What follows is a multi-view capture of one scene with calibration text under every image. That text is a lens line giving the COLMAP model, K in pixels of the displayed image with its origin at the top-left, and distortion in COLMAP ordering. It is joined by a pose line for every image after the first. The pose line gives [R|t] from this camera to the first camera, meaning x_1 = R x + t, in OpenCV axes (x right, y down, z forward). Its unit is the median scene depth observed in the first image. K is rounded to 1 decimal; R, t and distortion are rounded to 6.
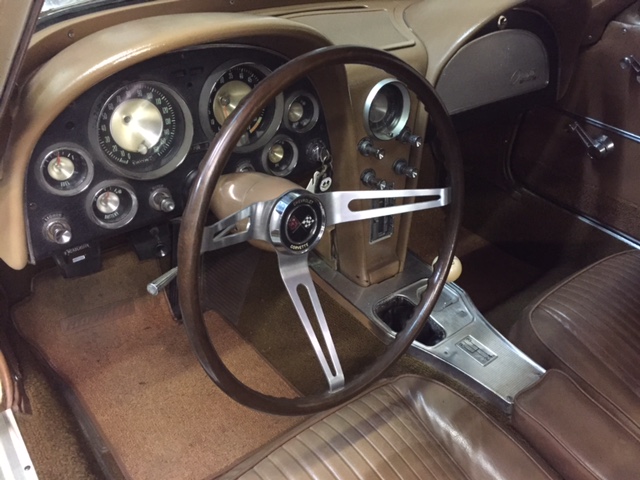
lens RADIAL K [[548.5, 0, 320.0], [0, 548.5, 240.0], [0, 0, 1]] dist [0.101223, -0.142546]
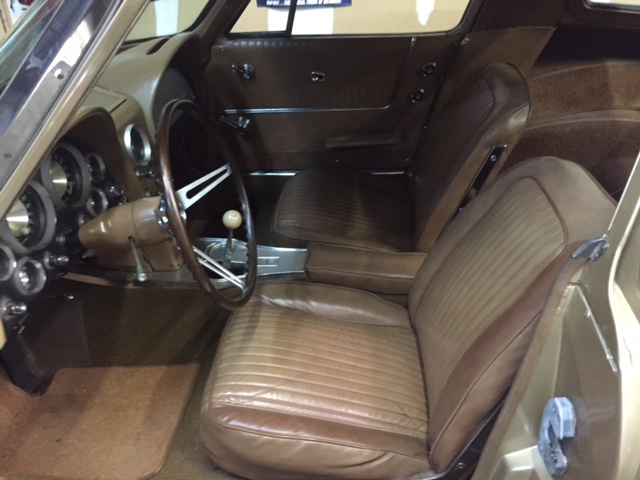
lens RADIAL K [[548.5, 0, 320.0], [0, 548.5, 240.0], [0, 0, 1]] dist [0.101223, -0.142546]
pose [[0.677179, -0.468020, 0.567791, -0.463624], [0.493822, 0.861124, 0.120850, 0.031797], [-0.545499, 0.198551, 0.814254, -0.352387]]
